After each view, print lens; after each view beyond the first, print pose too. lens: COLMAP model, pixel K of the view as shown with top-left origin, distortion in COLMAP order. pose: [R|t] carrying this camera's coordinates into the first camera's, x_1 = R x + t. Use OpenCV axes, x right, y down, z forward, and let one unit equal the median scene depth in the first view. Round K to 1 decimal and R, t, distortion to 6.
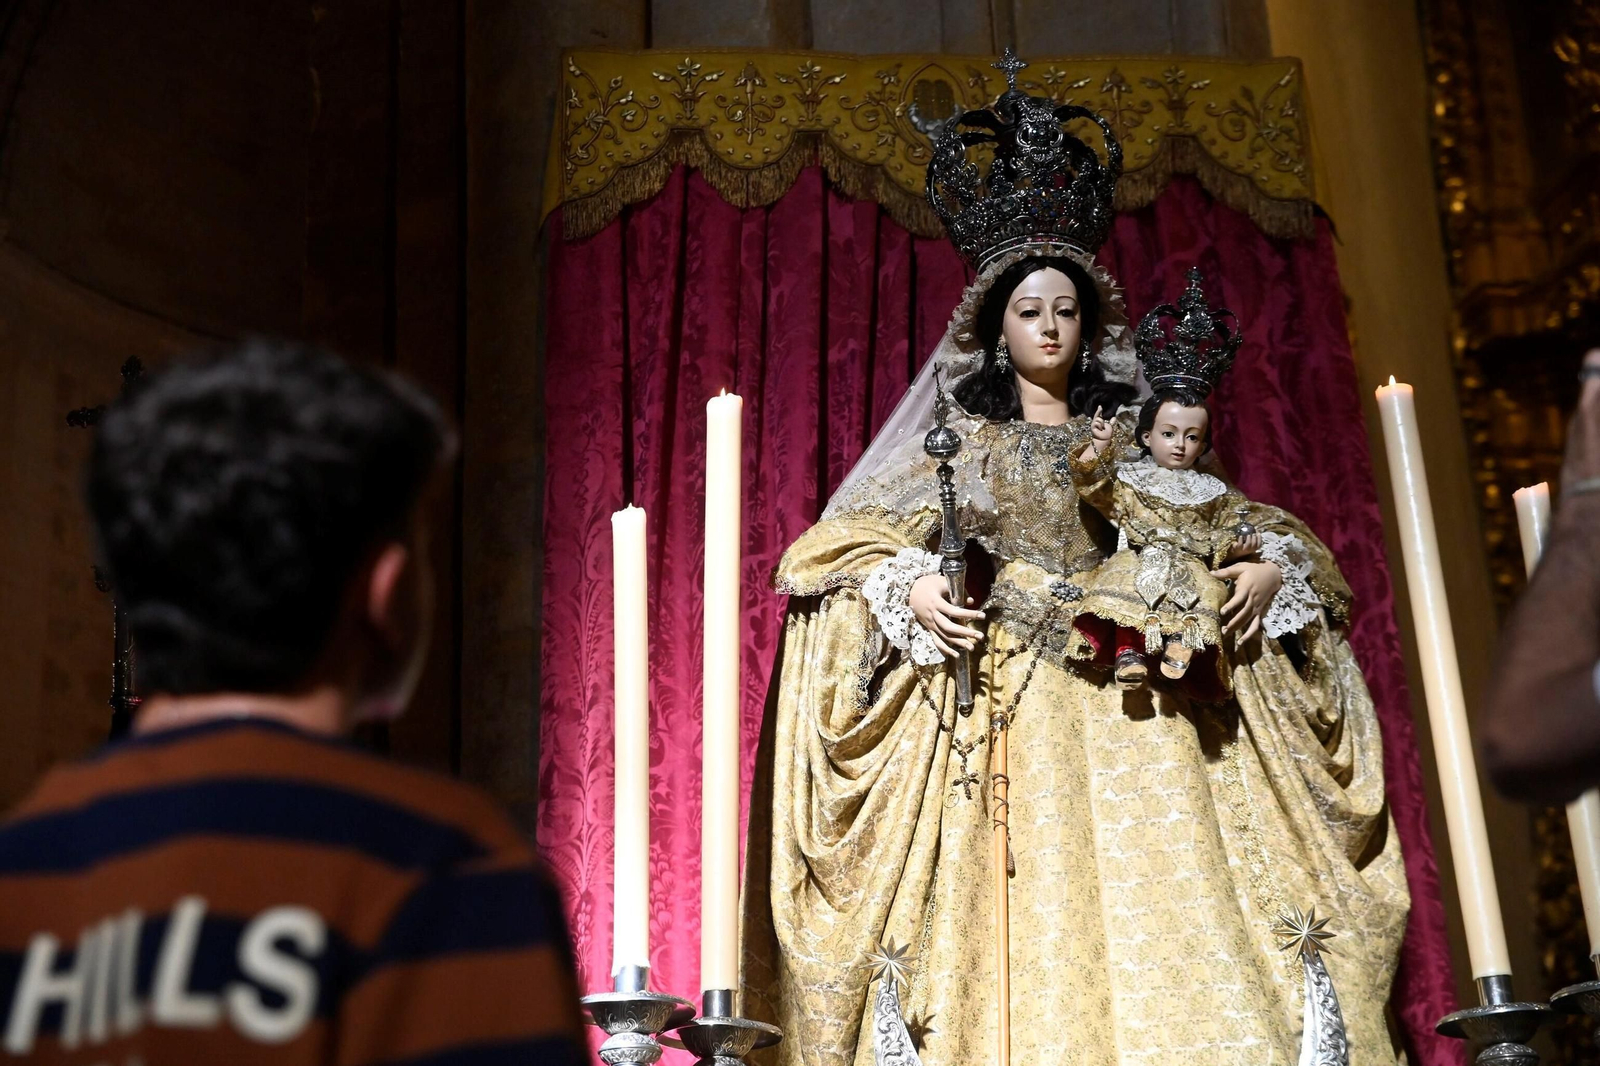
lens RADIAL K [[2916.4, 0, 800.7], [0, 2916.4, 517.9], [0, 0, 1]] dist [0.240179, 0.022464]
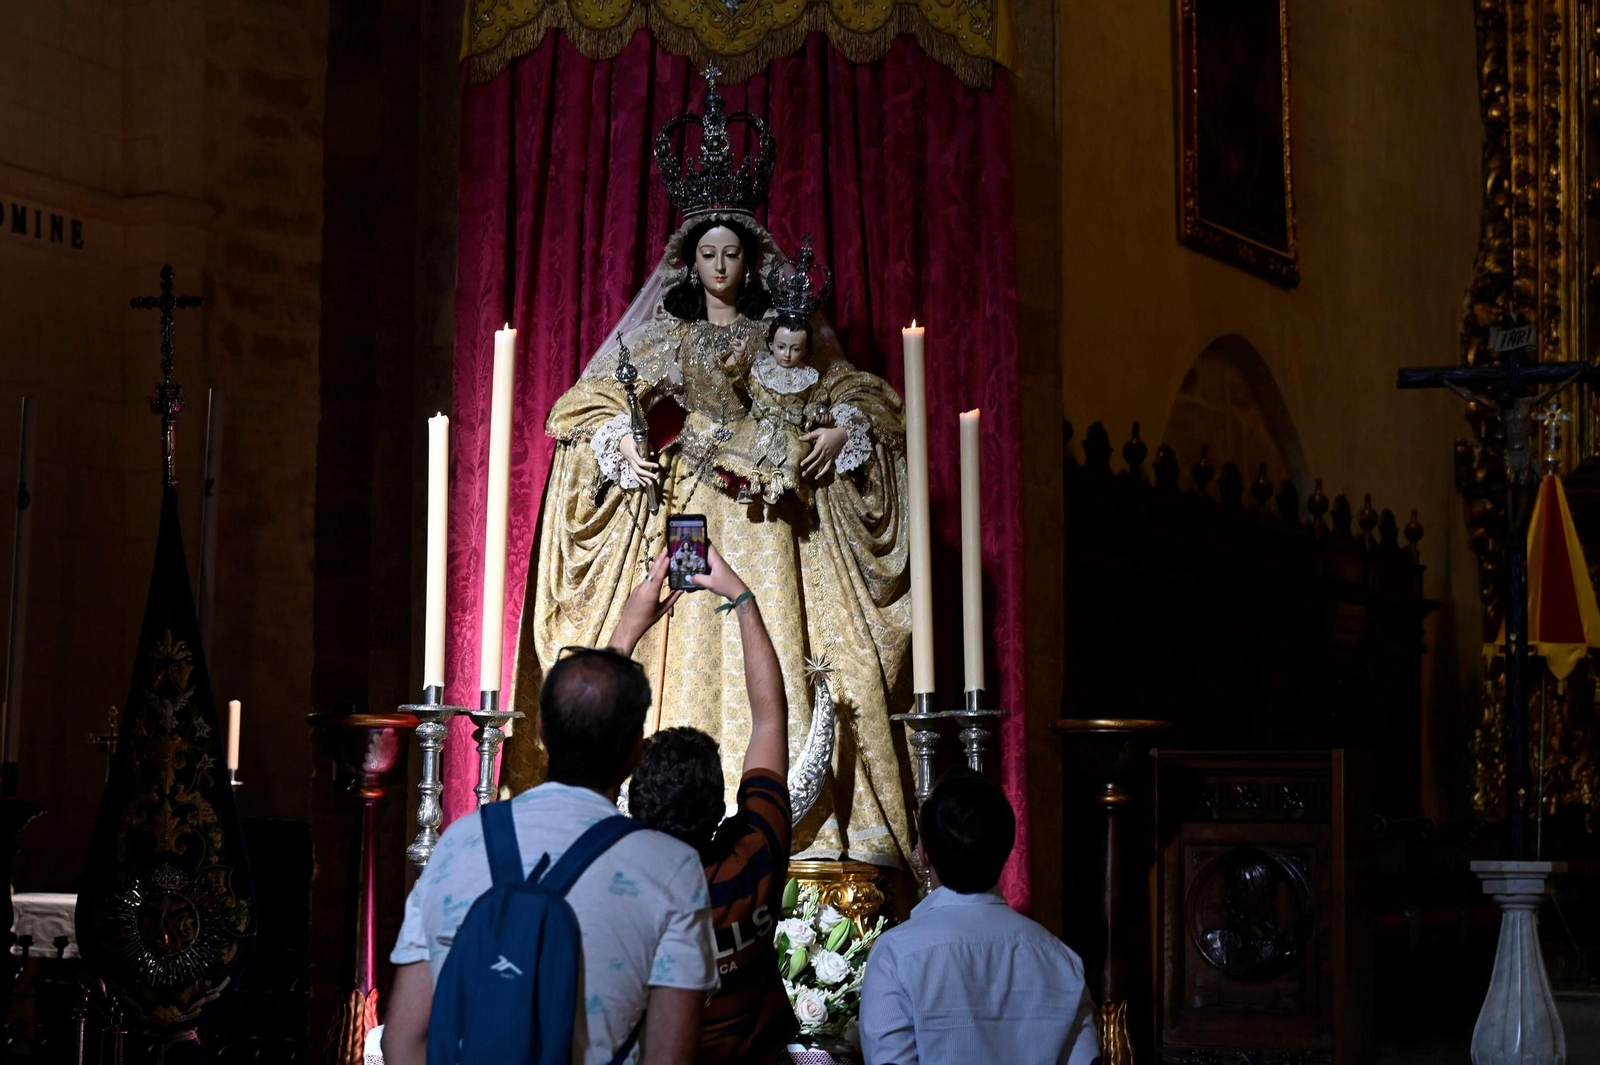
lens RADIAL K [[3238.4, 0, 750.9], [0, 3238.4, 548.4], [0, 0, 1]] dist [0.026019, -0.014330]
pose [[0.993858, 0.033175, -0.105577, 0.304167], [0.000306, 0.953181, 0.302401, -0.468890], [0.110666, -0.300576, 0.947316, -0.745711]]
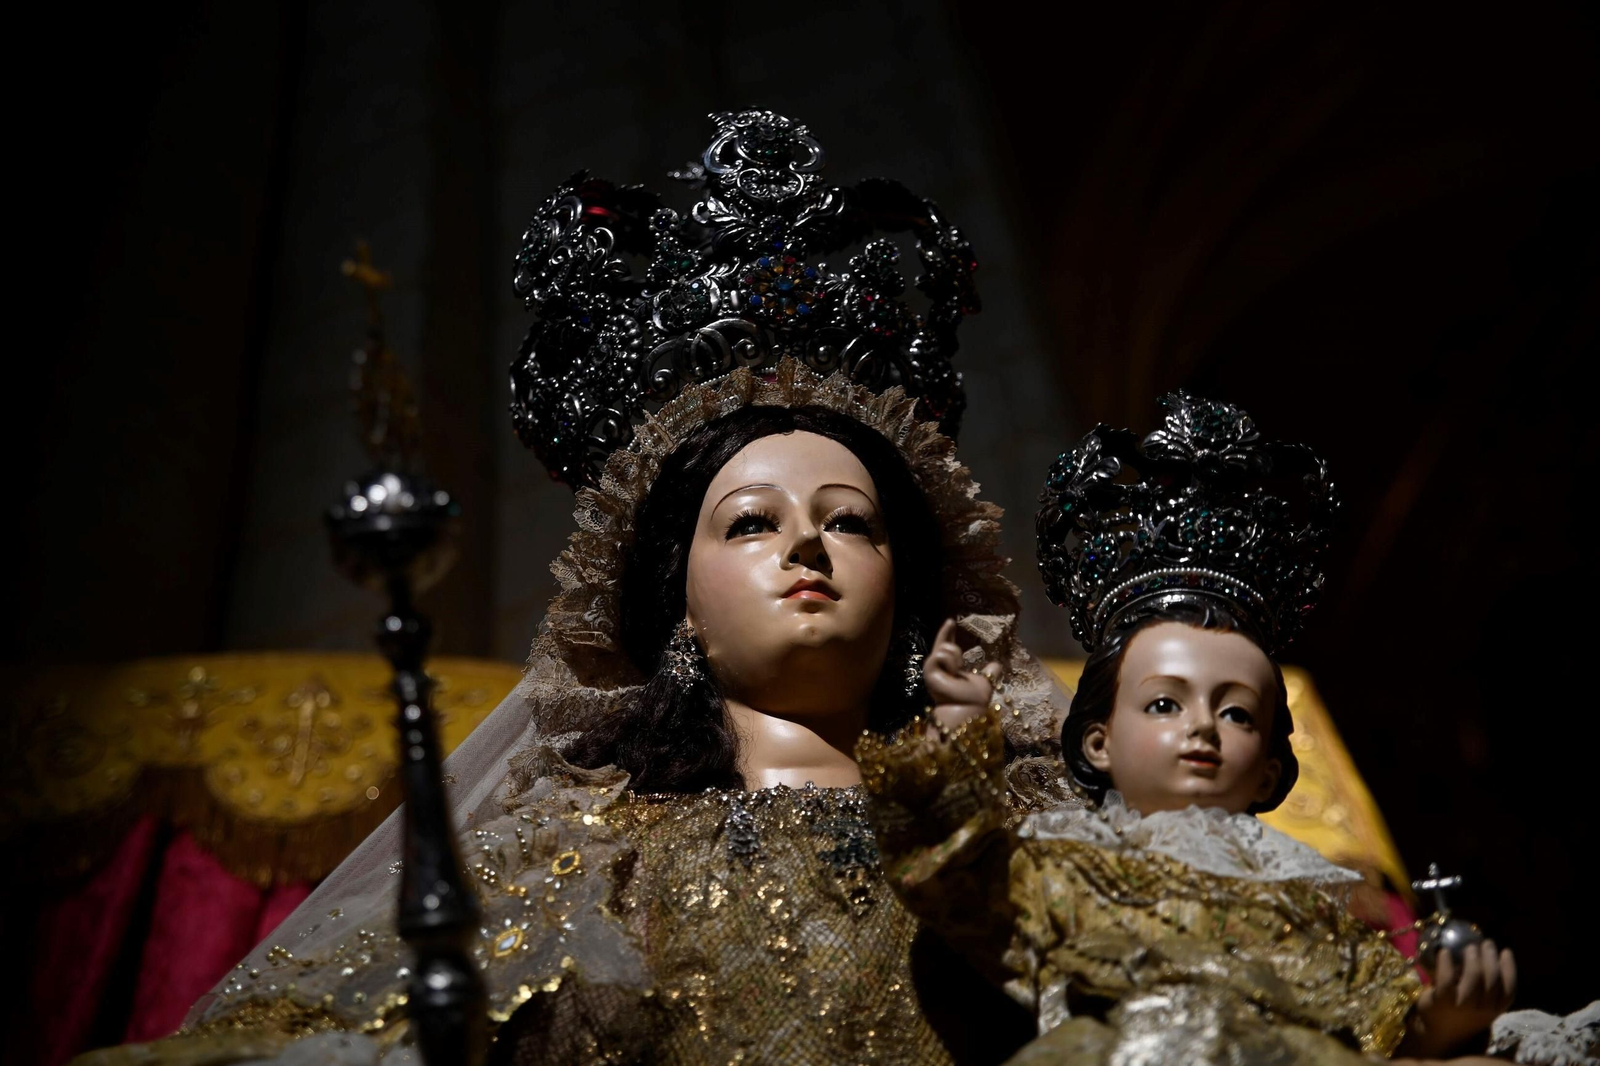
lens RADIAL K [[2703.2, 0, 810.7], [0, 2703.2, 528.8], [0, 0, 1]] dist [0.166697, -0.040724]
pose [[0.999058, -0.021996, 0.037420, 0.075814], [0.037780, 0.865113, -0.500151, 0.104460], [-0.021372, 0.501094, 0.865129, 0.732805]]
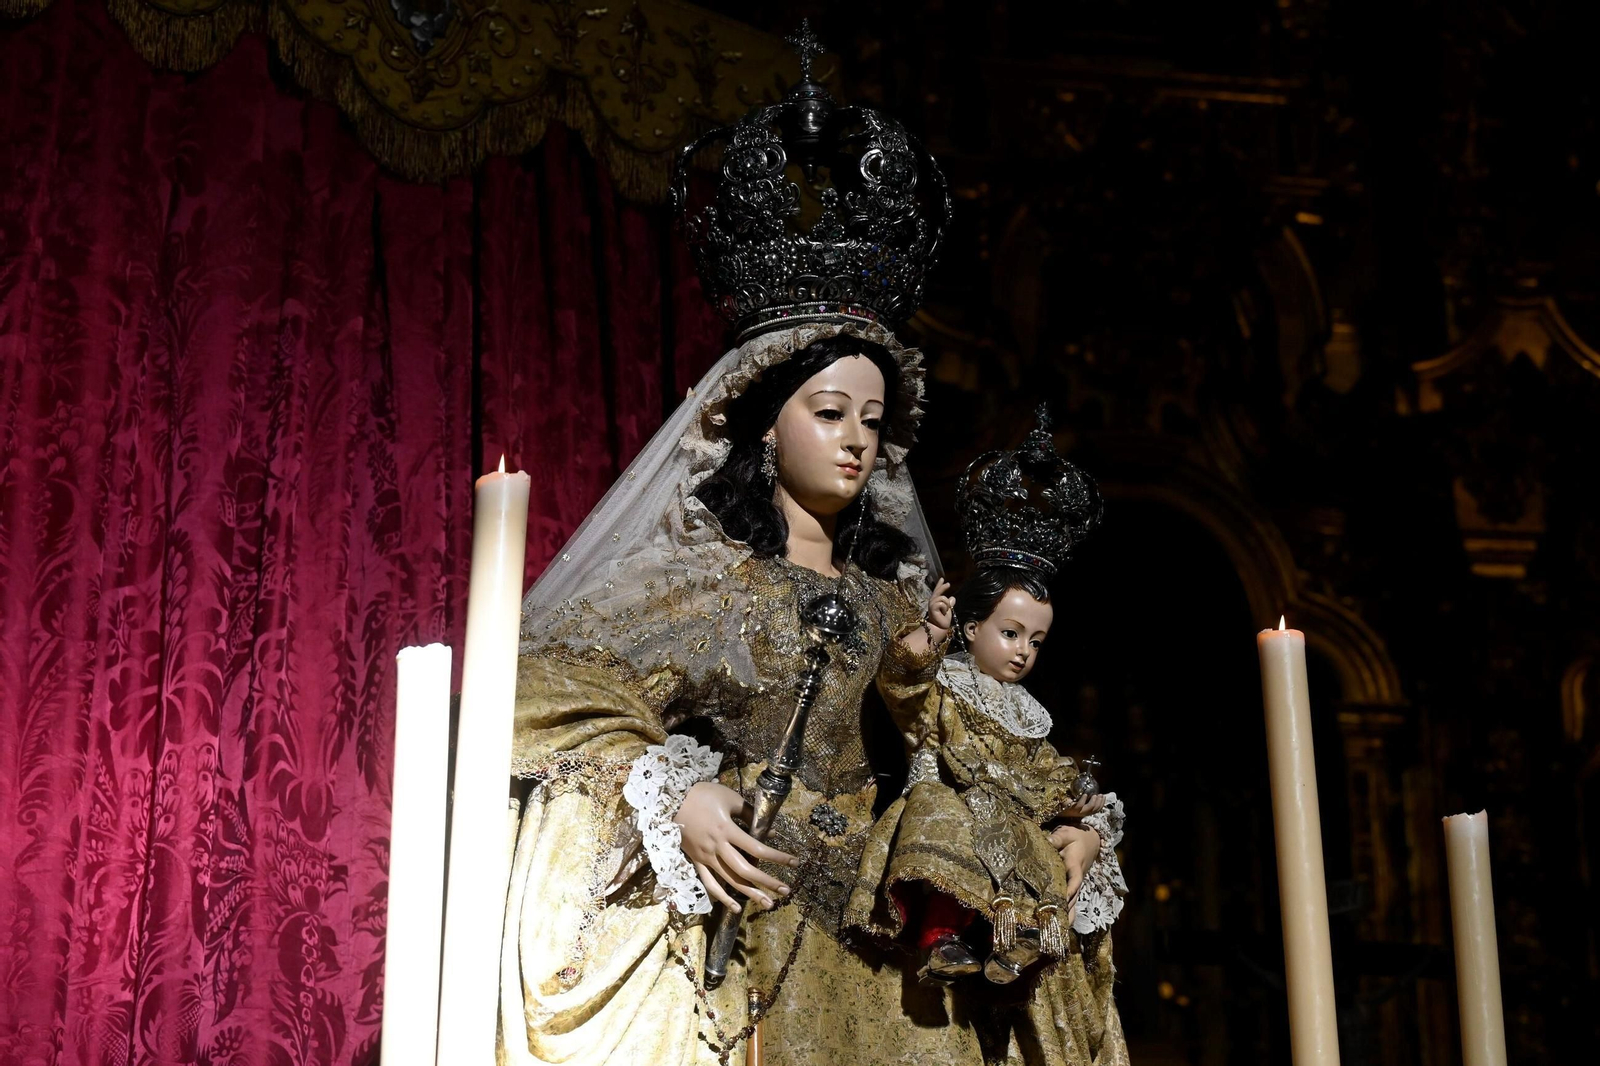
lens RADIAL K [[3369.5, 0, 800.0], [0, 3369.5, 533.0], [0, 0, 1]] dist [0.012885, 0.032996]
pose [[0.857196, 0.191383, 0.478109, -0.322842], [-0.216261, 0.976331, -0.003085, -0.039184], [-0.467383, -0.100752, 0.878295, 0.297476]]
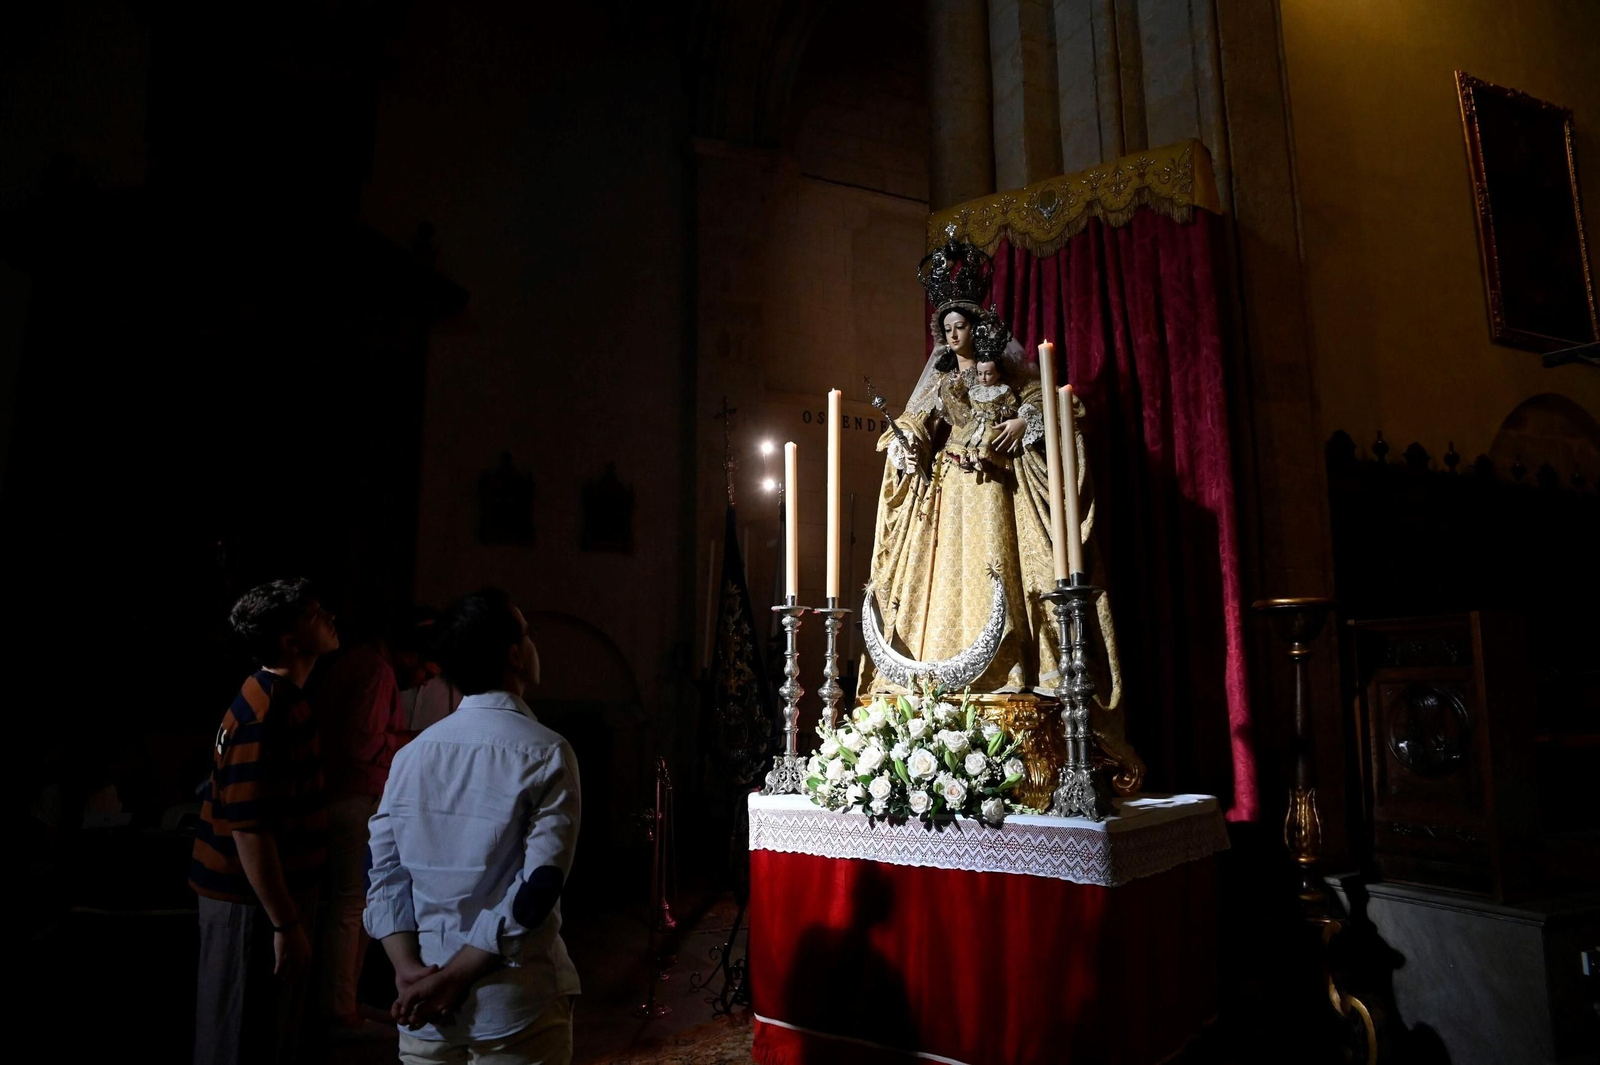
lens RADIAL K [[1096.6, 0, 798.4], [0, 1096.6, 520.7], [0, 0, 1]] dist [-0.123495, 0.105643]
pose [[0.737023, -0.073501, -0.671859, 0.656847], [0.230610, 0.961762, 0.147760, -0.084893], [0.635308, -0.263840, 0.725791, 0.150783]]
